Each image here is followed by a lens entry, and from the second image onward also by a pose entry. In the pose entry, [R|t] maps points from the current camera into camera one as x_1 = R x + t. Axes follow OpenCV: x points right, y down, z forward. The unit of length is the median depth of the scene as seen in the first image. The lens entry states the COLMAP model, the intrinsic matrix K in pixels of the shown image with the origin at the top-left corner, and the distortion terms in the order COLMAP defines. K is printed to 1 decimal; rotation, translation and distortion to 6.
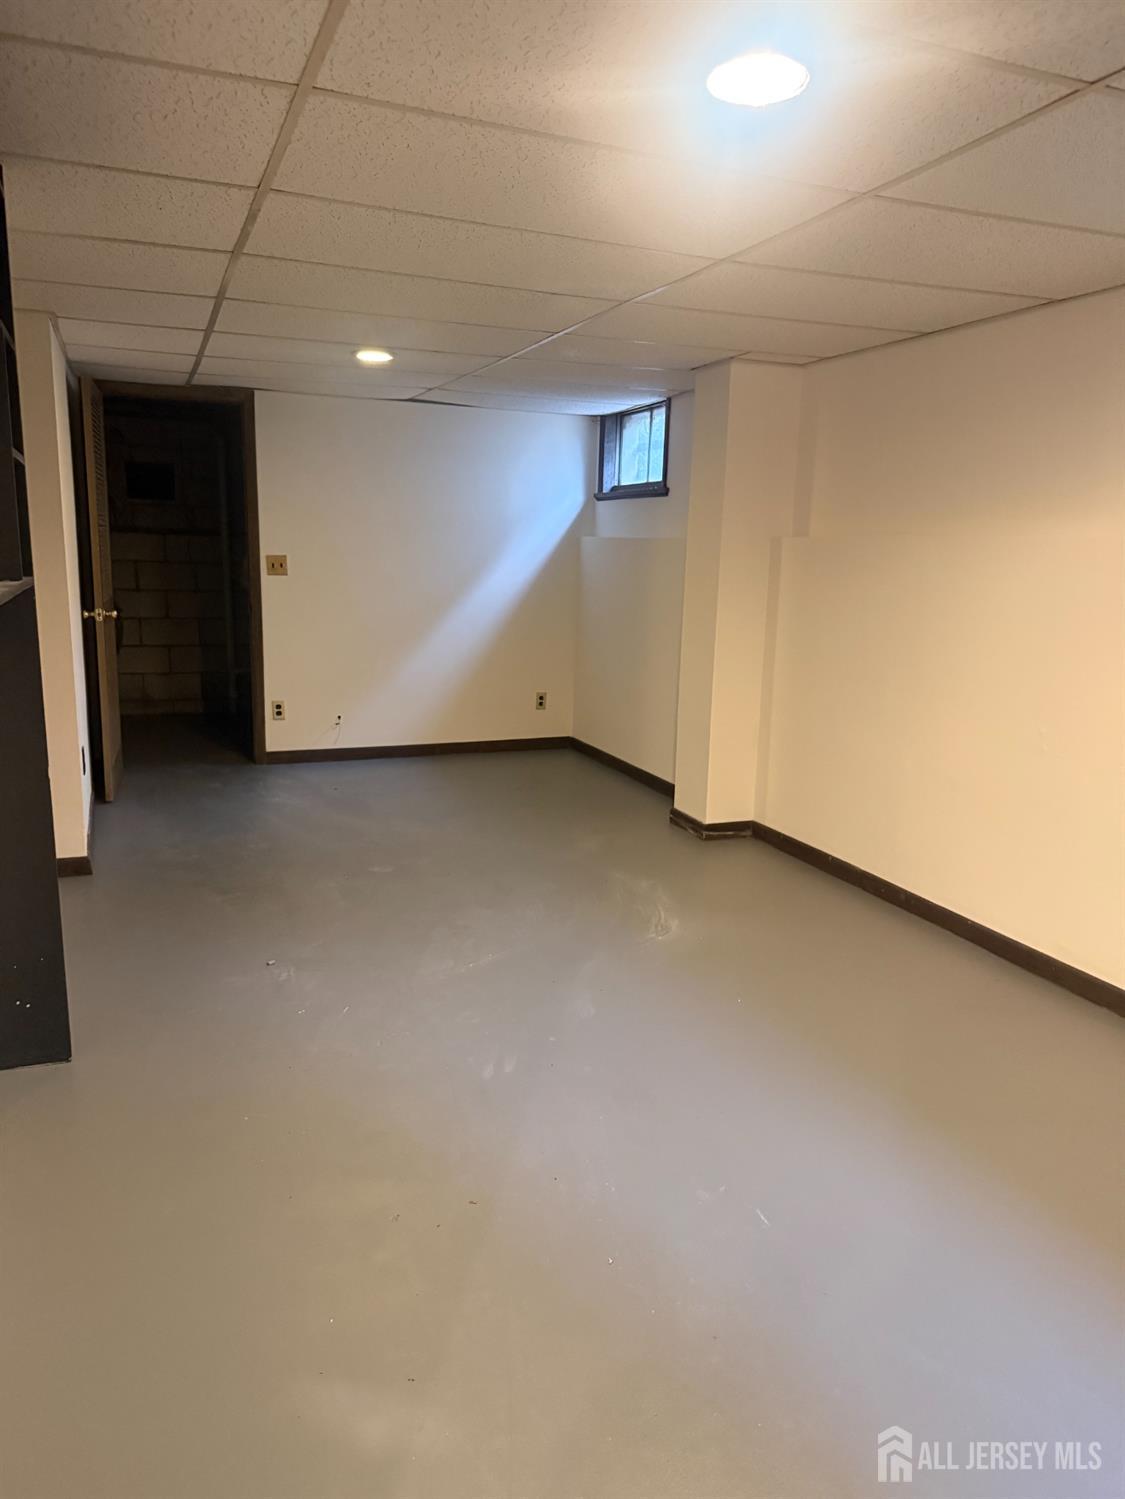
lens RADIAL K [[1026.7, 0, 566.9], [0, 1026.7, 747.1], [0, 0, 1]] dist [0.029959, -0.042558]
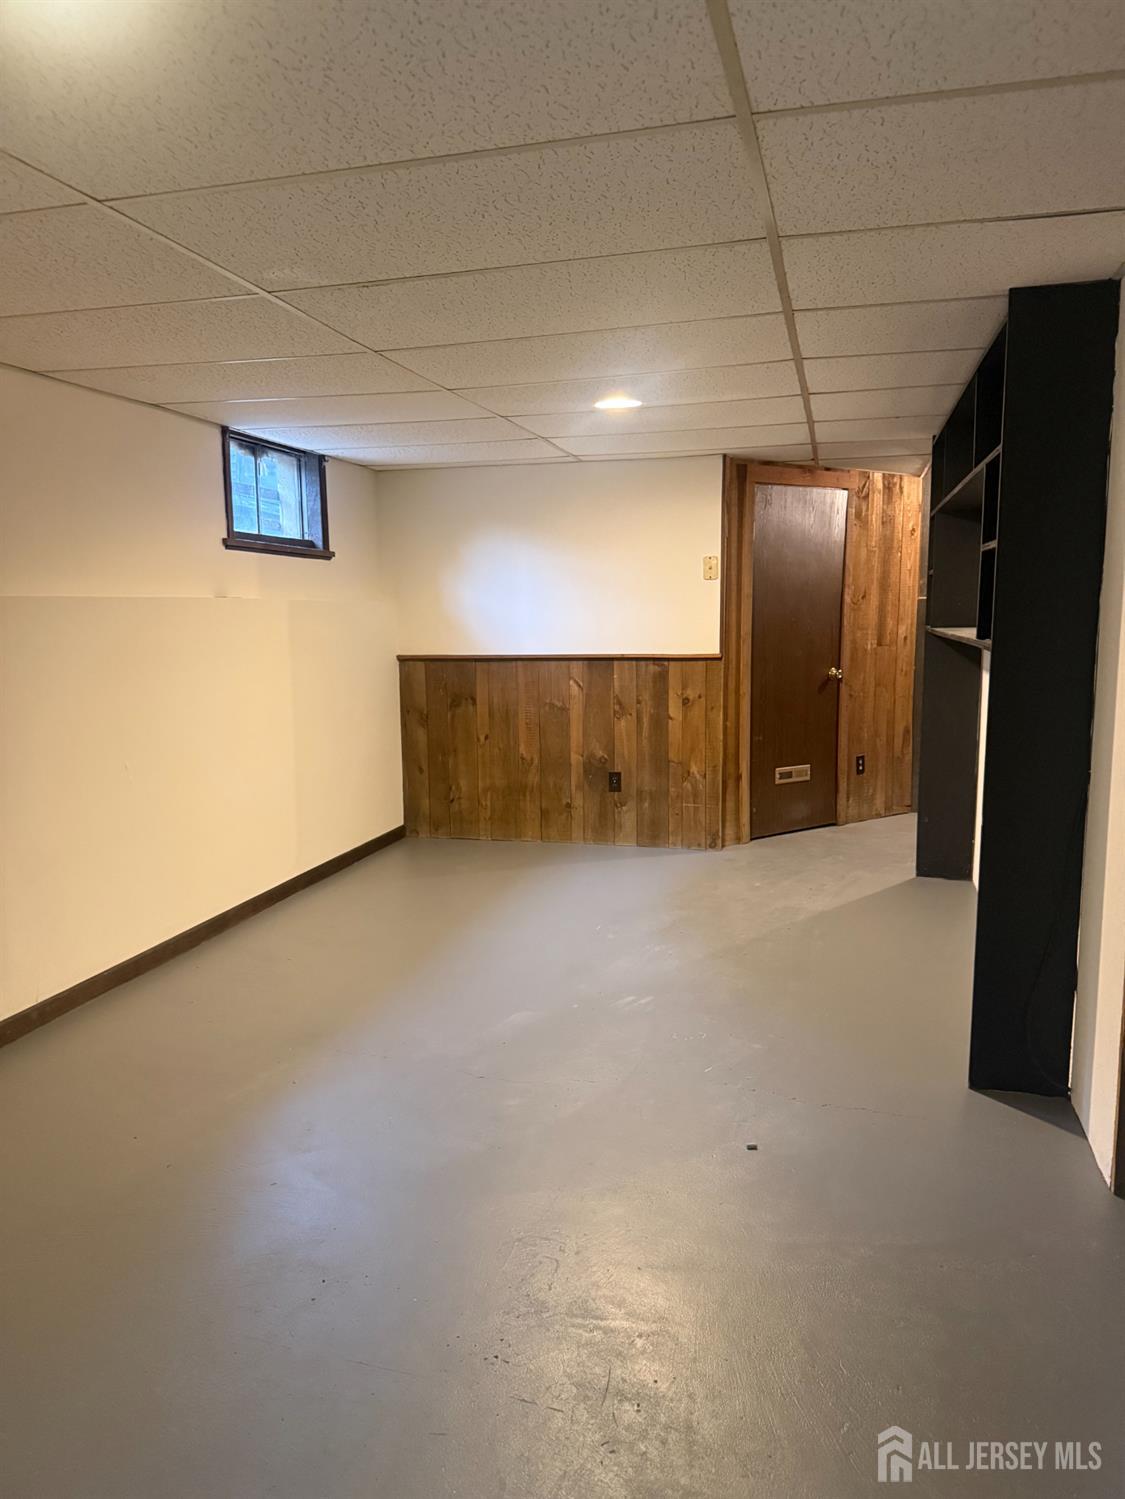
lens RADIAL K [[1026.7, 0, 566.9], [0, 1026.7, 747.1], [0, 0, 1]] dist [0.029959, -0.042558]
pose [[-0.810830, -0.112255, 0.574417, -0.590389], [0.085188, 0.948348, 0.305579, -0.343504], [-0.579050, 0.296706, -0.759386, 1.595811]]
